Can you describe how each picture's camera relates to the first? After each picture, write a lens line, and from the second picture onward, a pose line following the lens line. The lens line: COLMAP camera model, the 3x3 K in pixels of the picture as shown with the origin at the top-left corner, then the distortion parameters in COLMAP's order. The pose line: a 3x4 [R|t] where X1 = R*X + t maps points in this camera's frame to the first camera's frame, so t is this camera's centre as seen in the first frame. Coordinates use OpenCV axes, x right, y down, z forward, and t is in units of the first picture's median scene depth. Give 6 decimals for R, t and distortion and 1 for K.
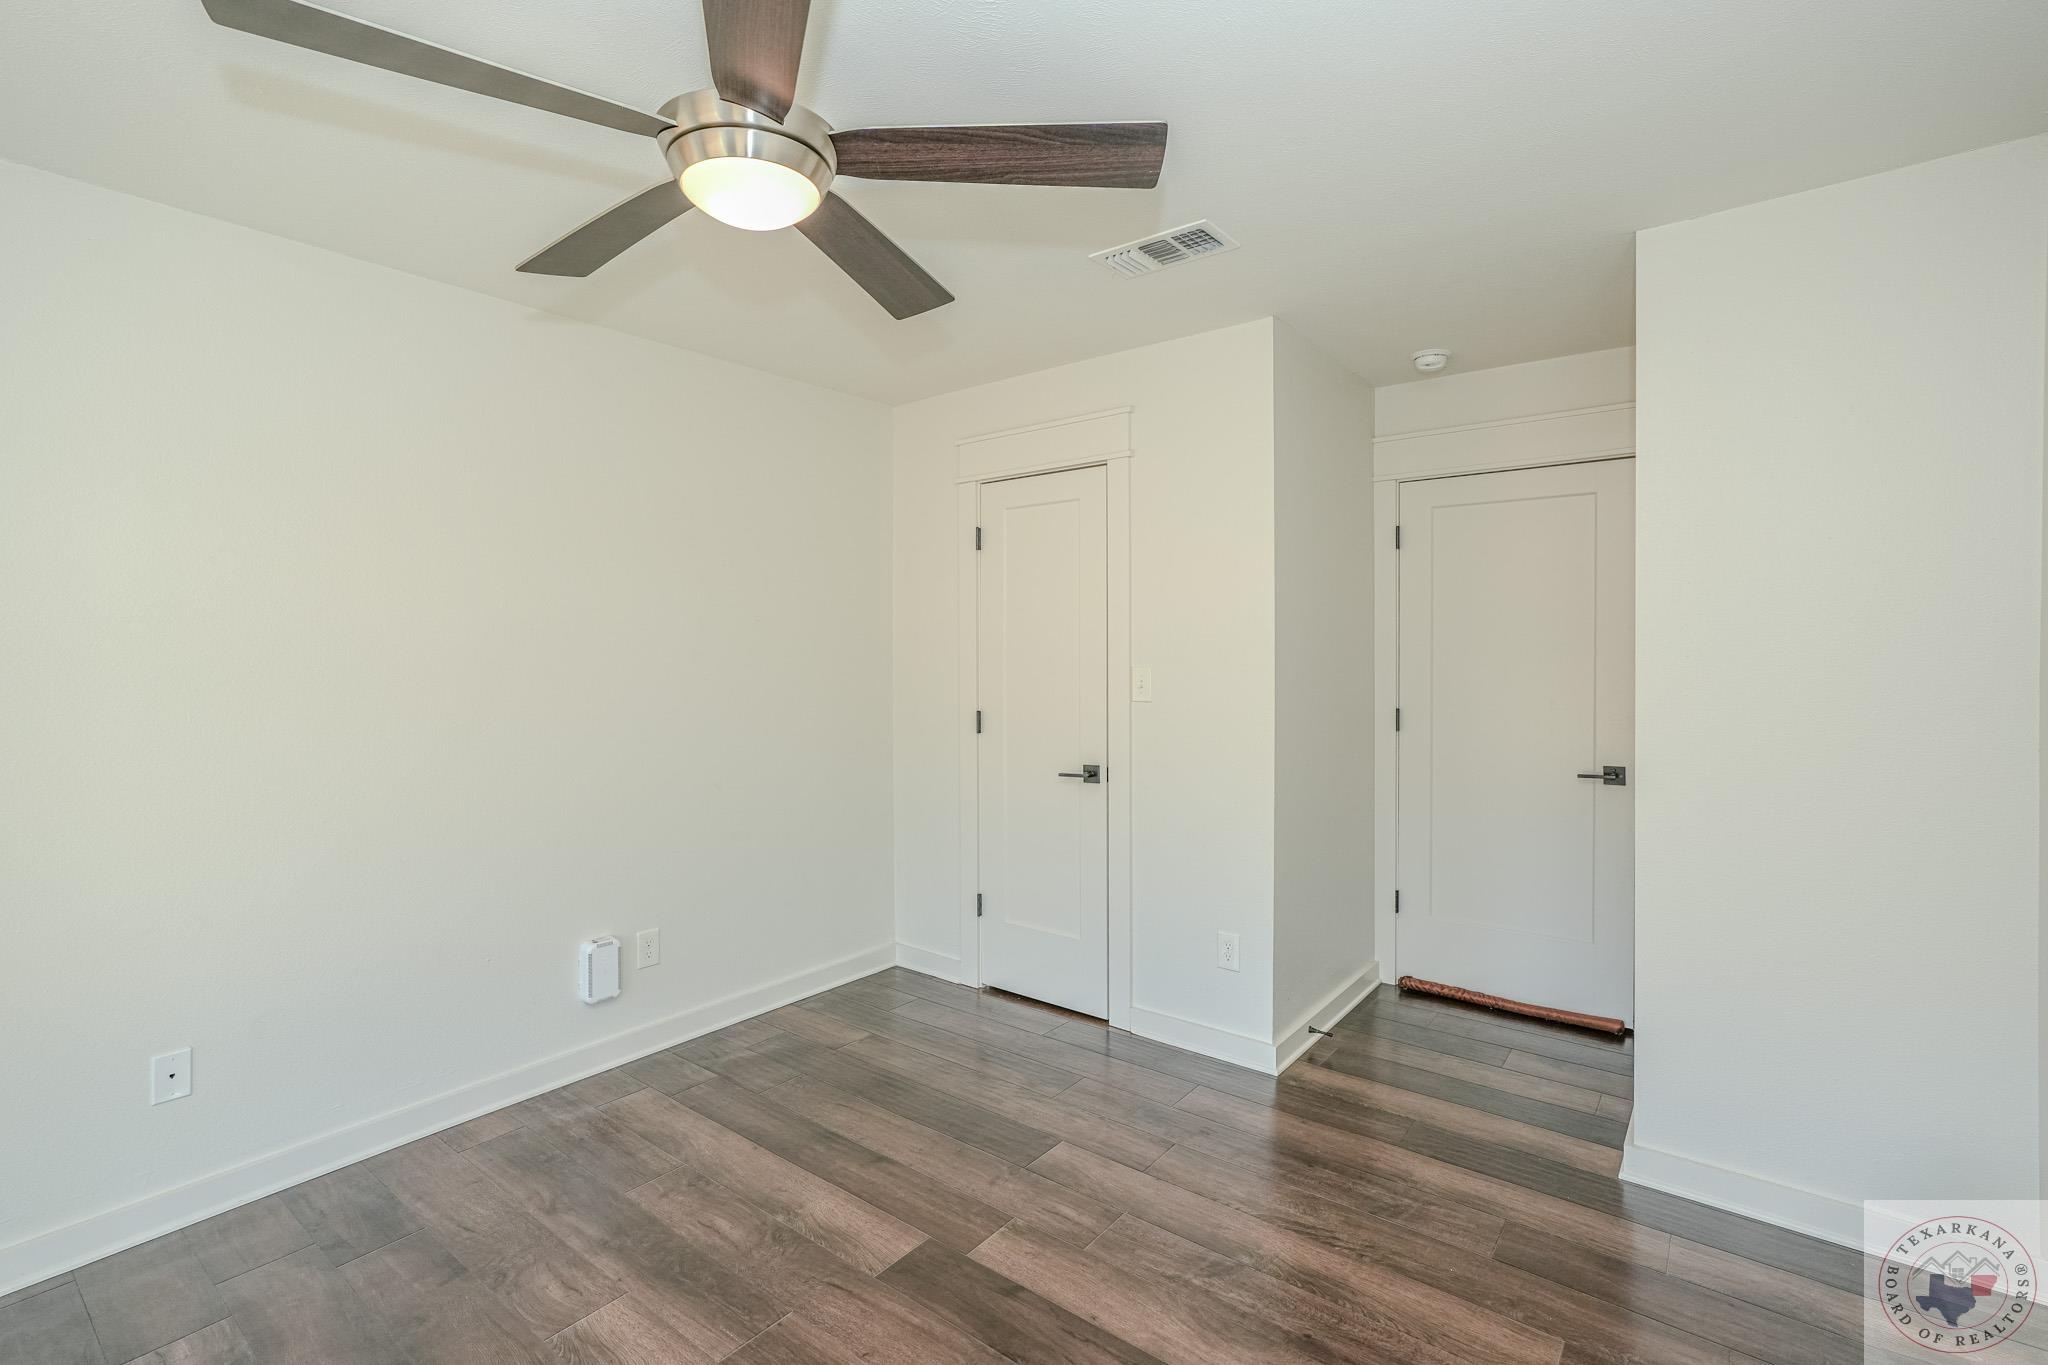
lens RADIAL K [[931.5, 0, 1023.8], [0, 931.5, 660.6], [0, 0, 1]] dist [-0.000354, -0.000120]
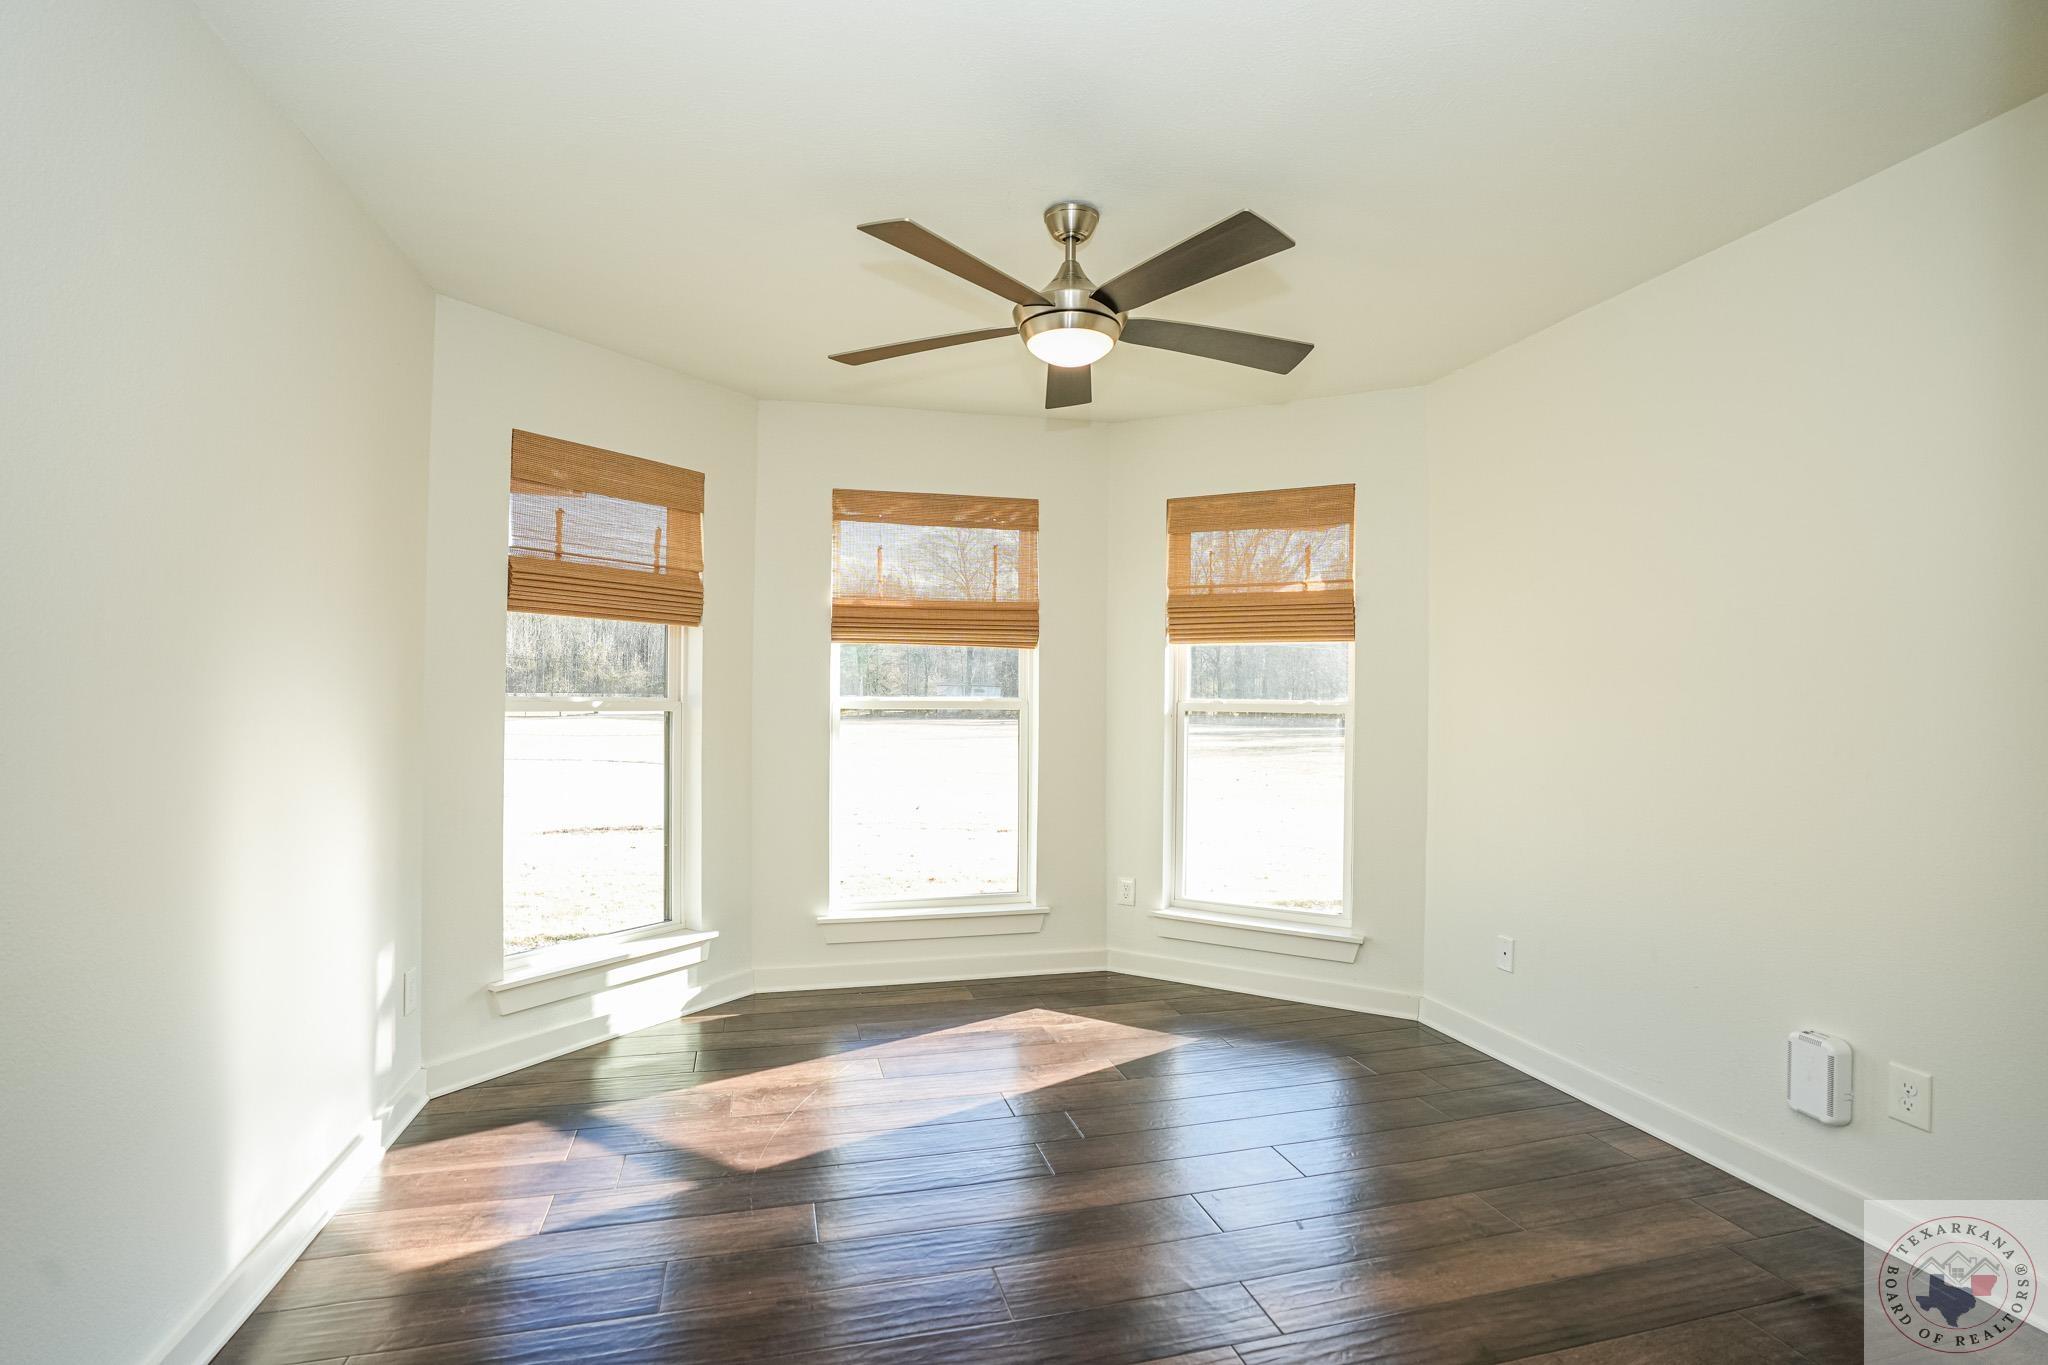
lens RADIAL K [[931.5, 0, 1022.1], [0, 931.5, 688.1], [0, 0, 1]] dist [-0.000354, -0.000120]
pose [[-0.599165, -0.002215, -0.800622, 0.581095], [0.001348, 0.999992, -0.003776, 0.033552], [0.800624, -0.003342, -0.599157, 1.075806]]
